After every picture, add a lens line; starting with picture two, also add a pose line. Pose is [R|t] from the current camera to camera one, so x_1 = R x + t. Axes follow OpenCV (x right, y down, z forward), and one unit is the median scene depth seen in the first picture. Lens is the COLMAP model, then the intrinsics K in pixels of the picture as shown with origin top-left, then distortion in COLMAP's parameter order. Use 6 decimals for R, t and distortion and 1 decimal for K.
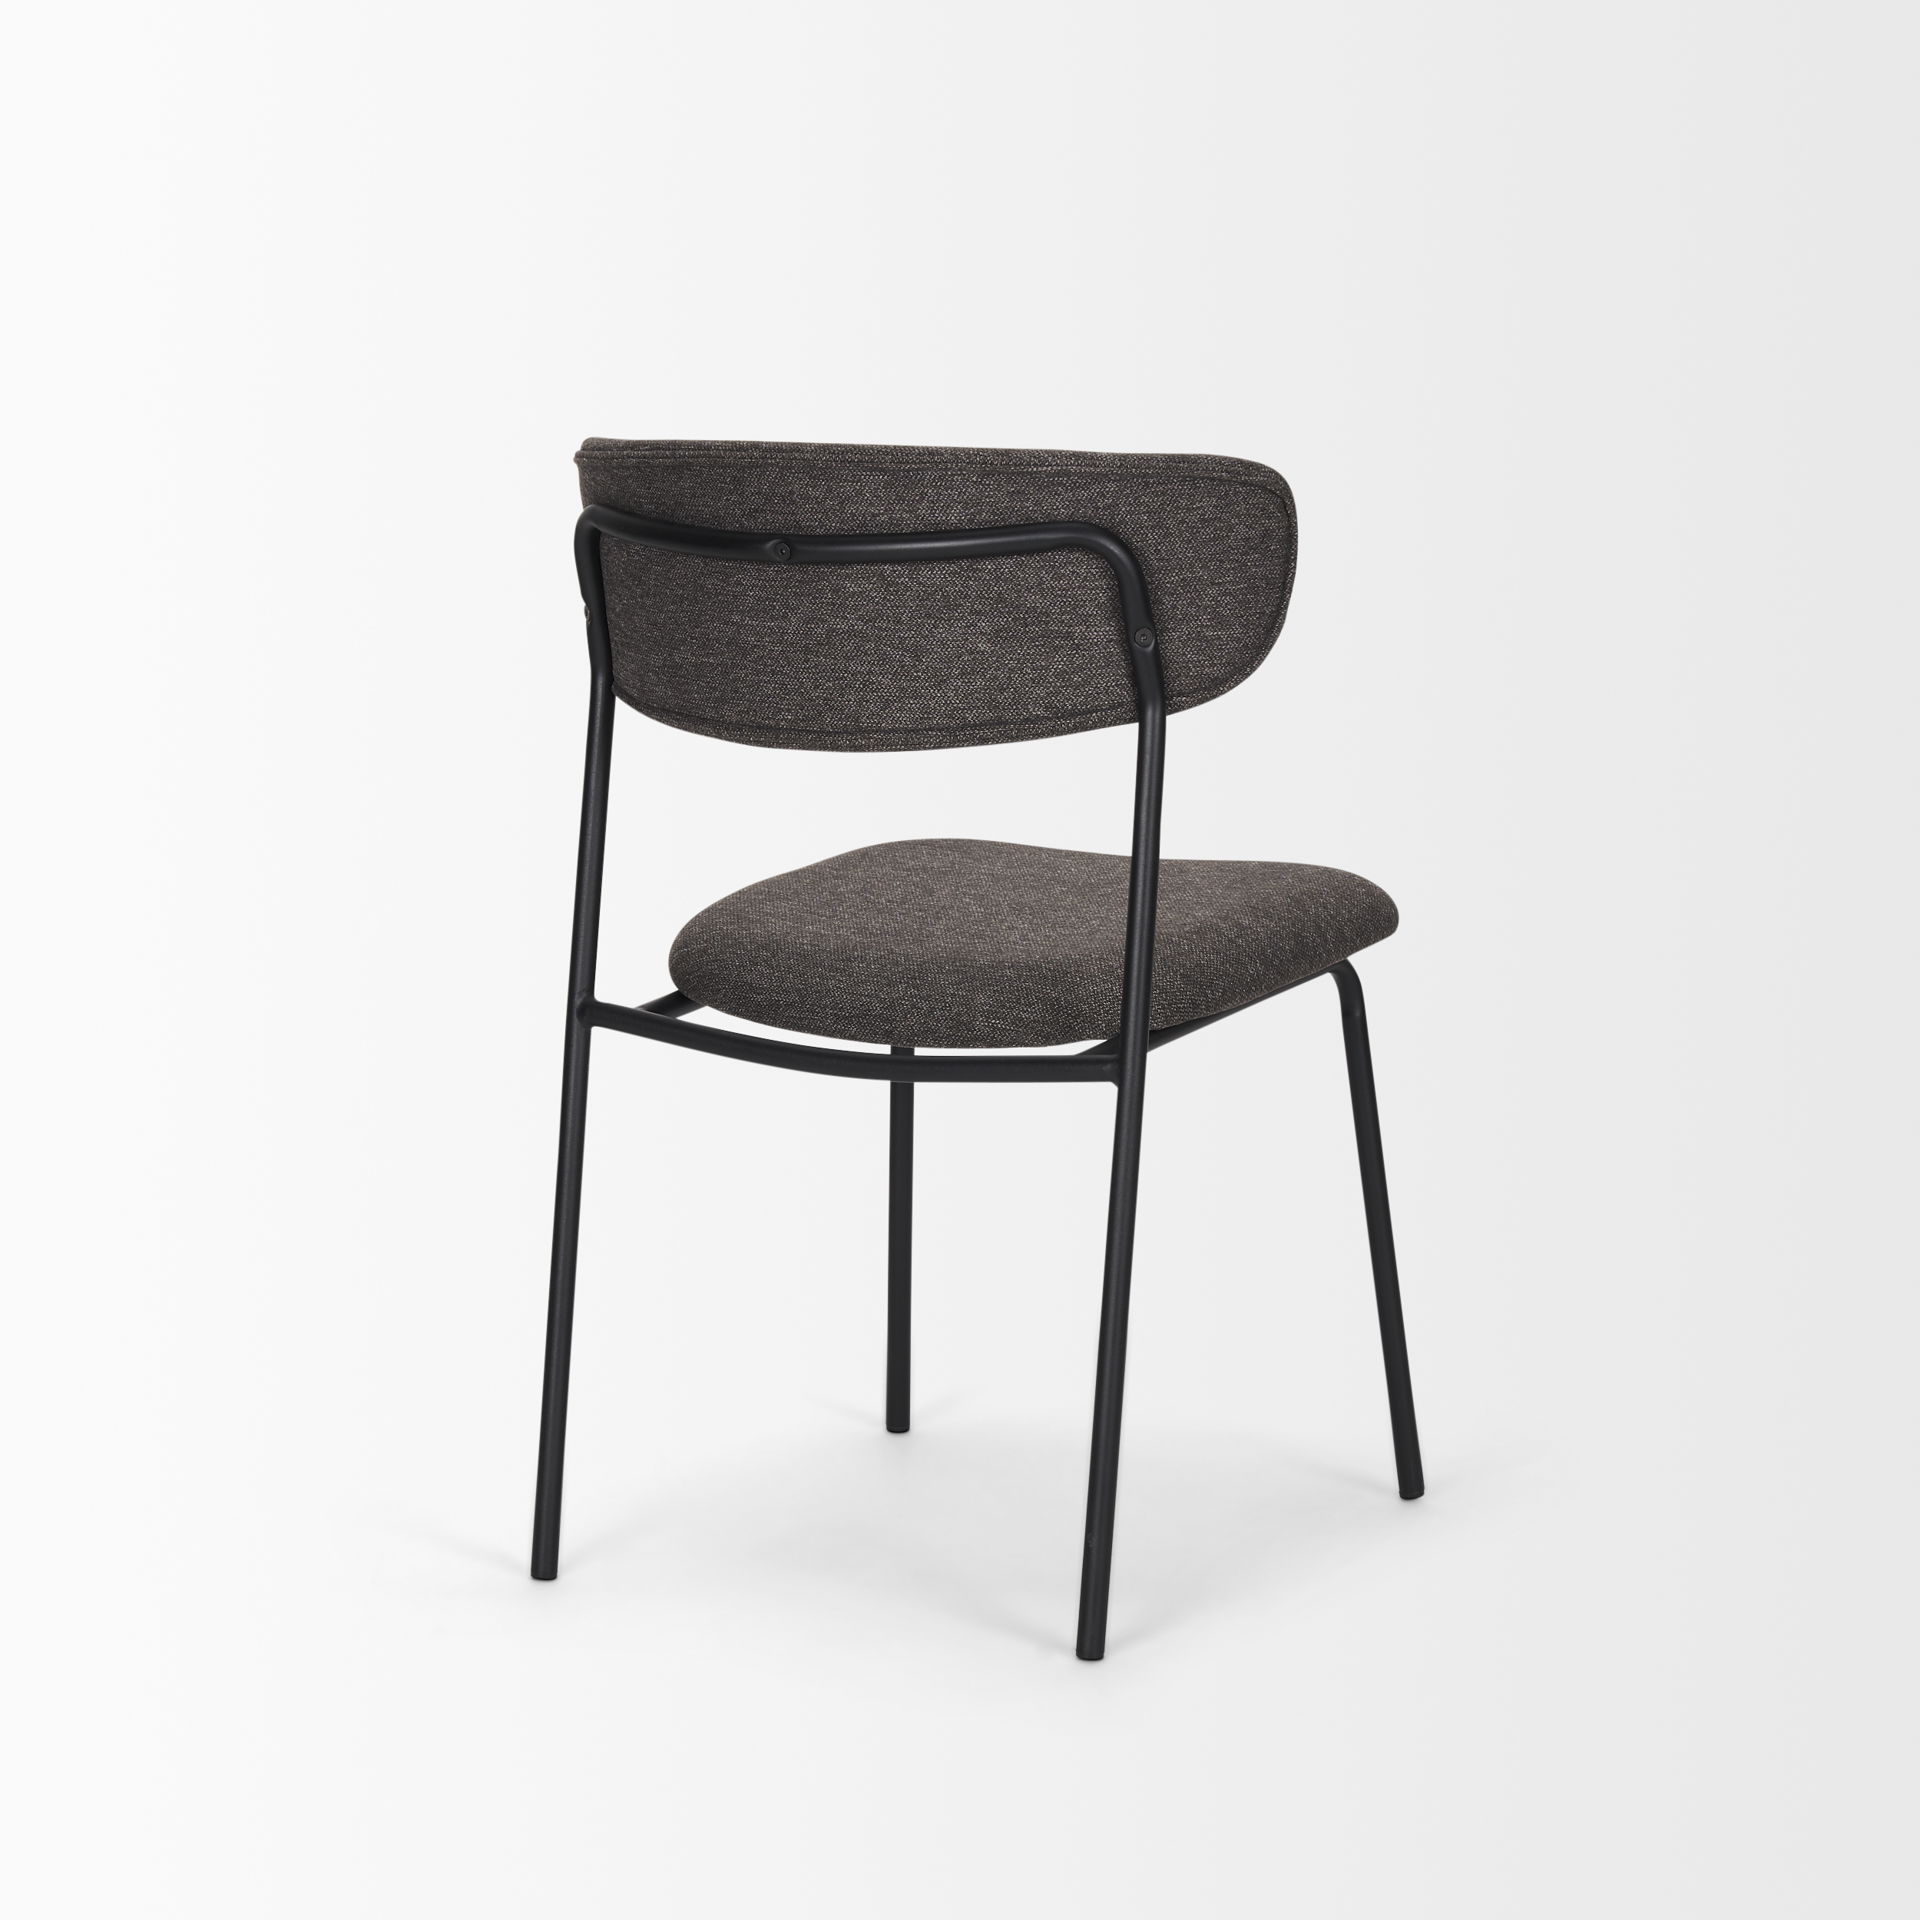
lens RADIAL K [[5760.8, 0, 960.0], [0, 5760.8, 960.0], [0, 0, 1]] dist [0.033704, 0.615997]
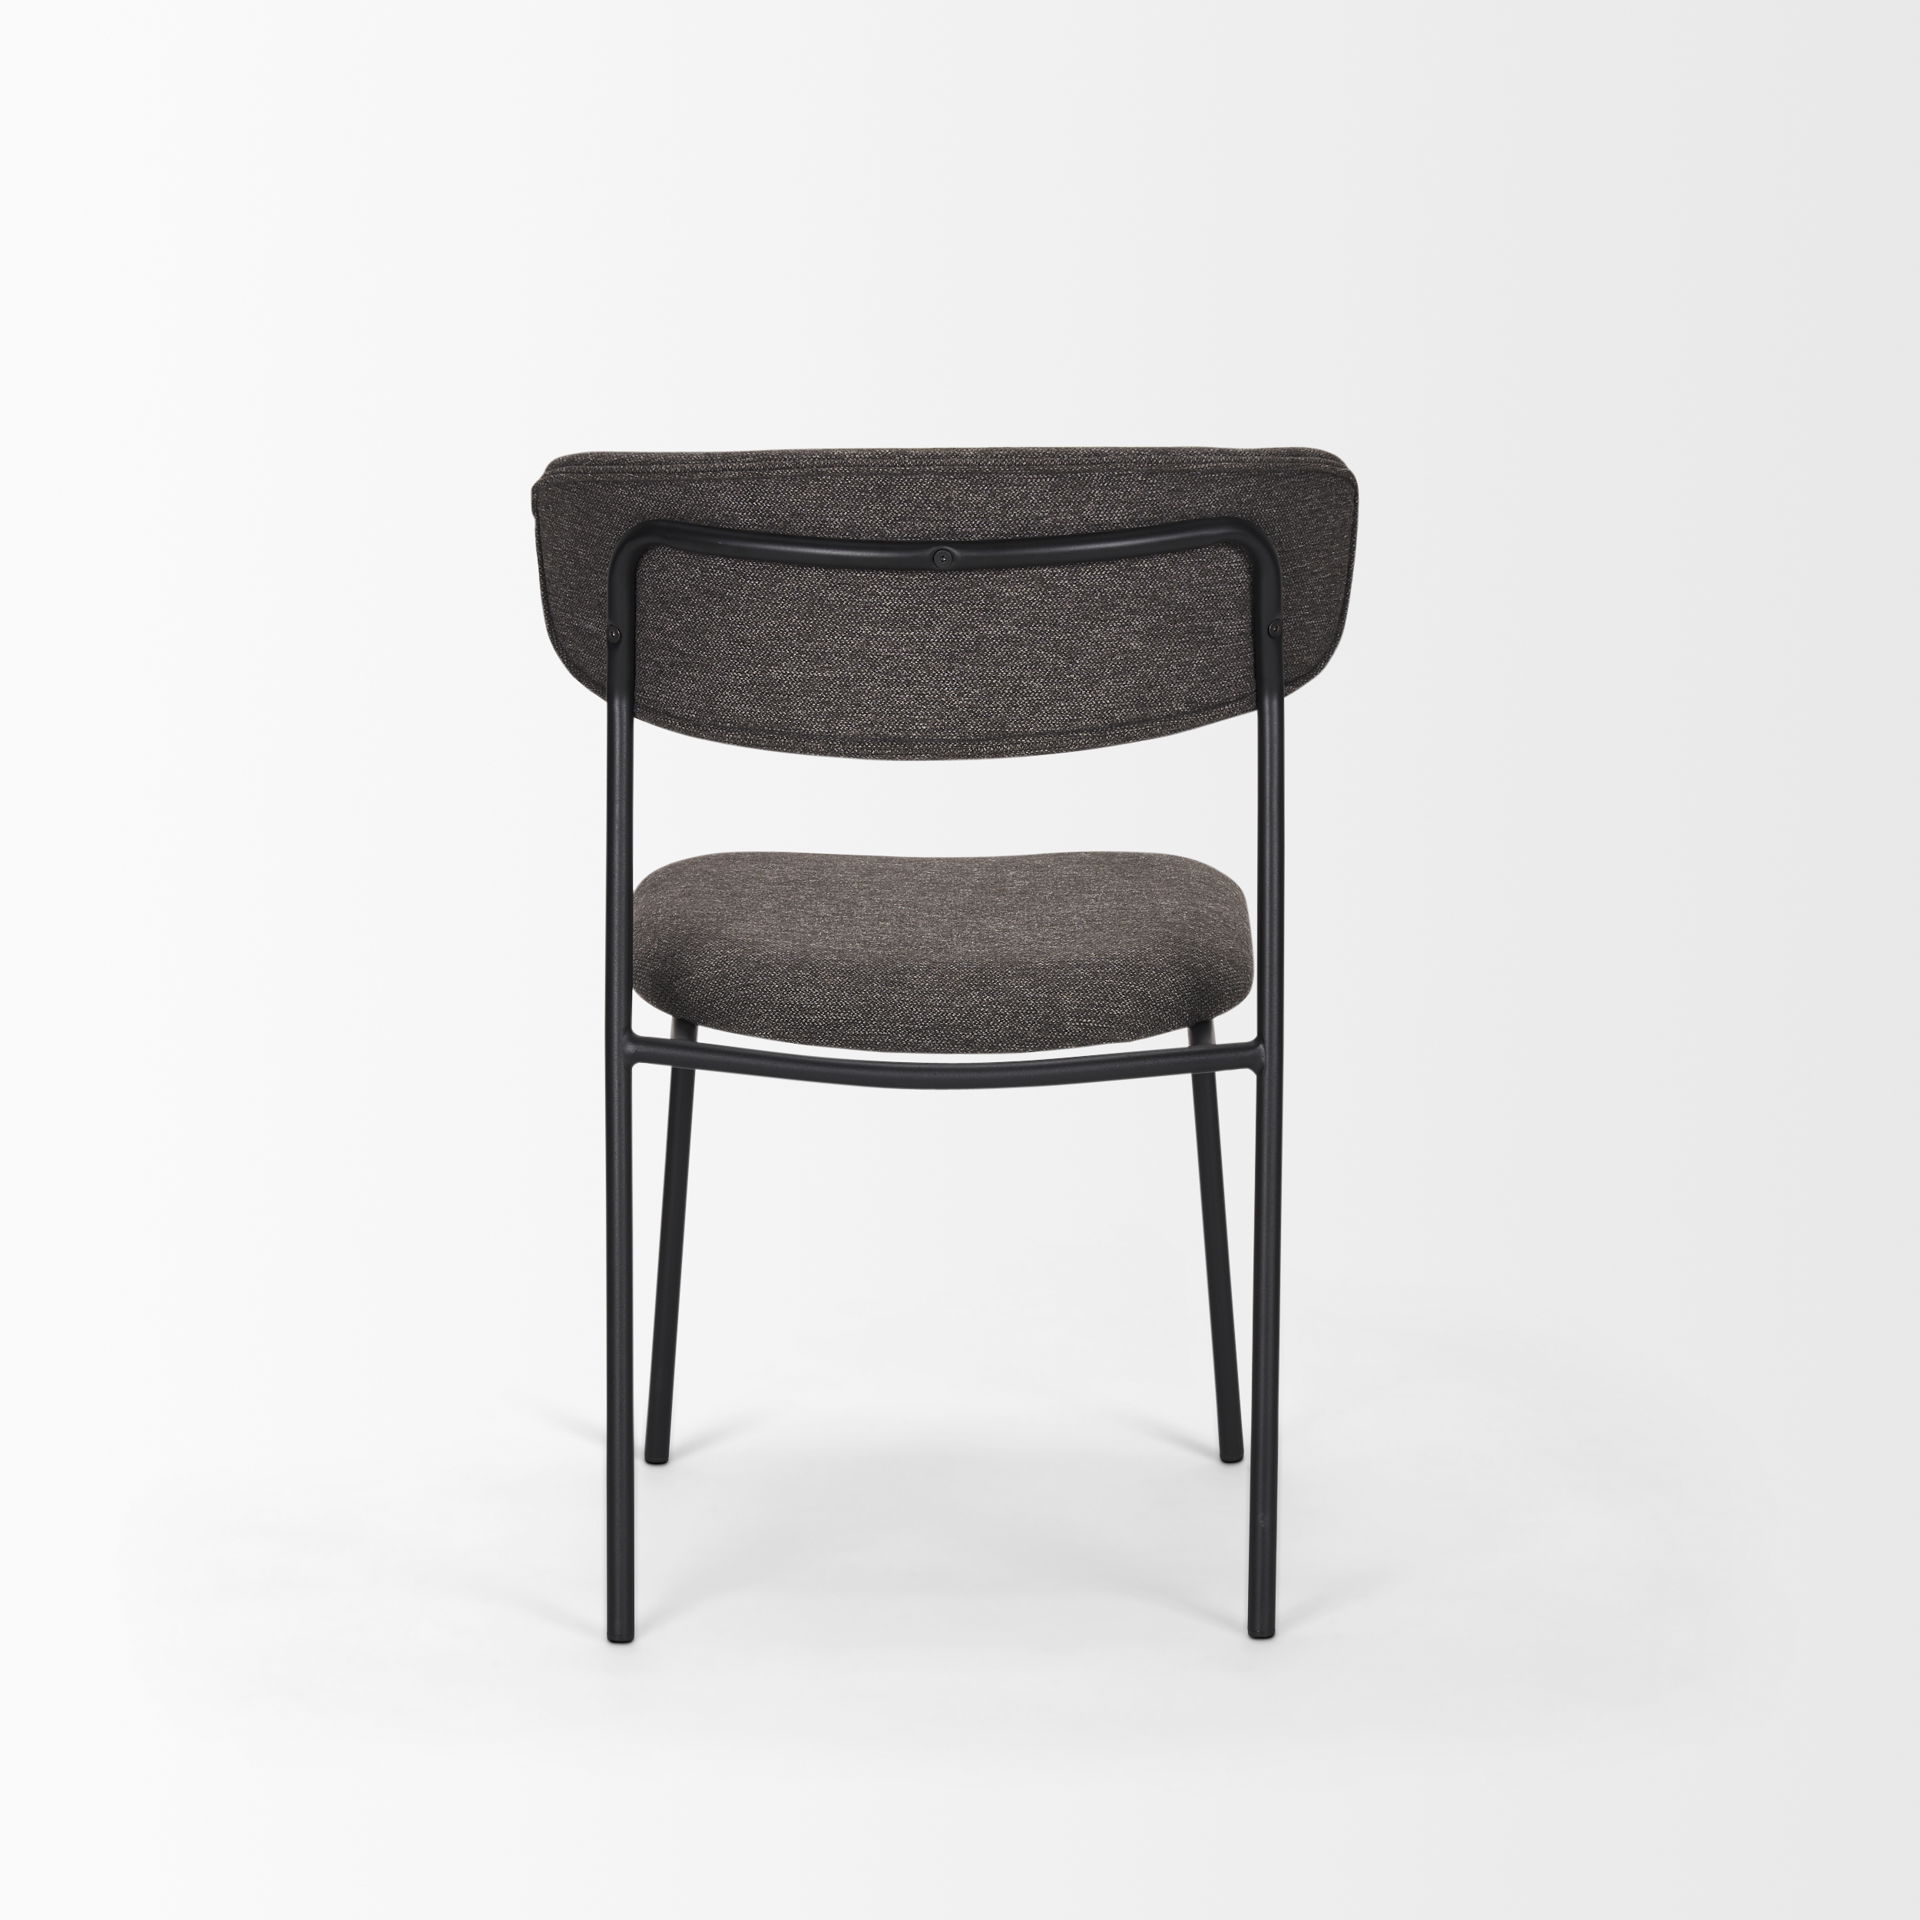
lens RADIAL K [[5760.8, 0, 960.0], [0, 5760.8, 960.0], [0, 0, 1]] dist [0.033704, 0.615997]
pose [[0.858152, -0.073792, 0.508065, -0.535732], [0.075394, 0.997001, 0.017461, -0.019517], [-0.507829, 0.023321, 0.861142, 0.151698]]
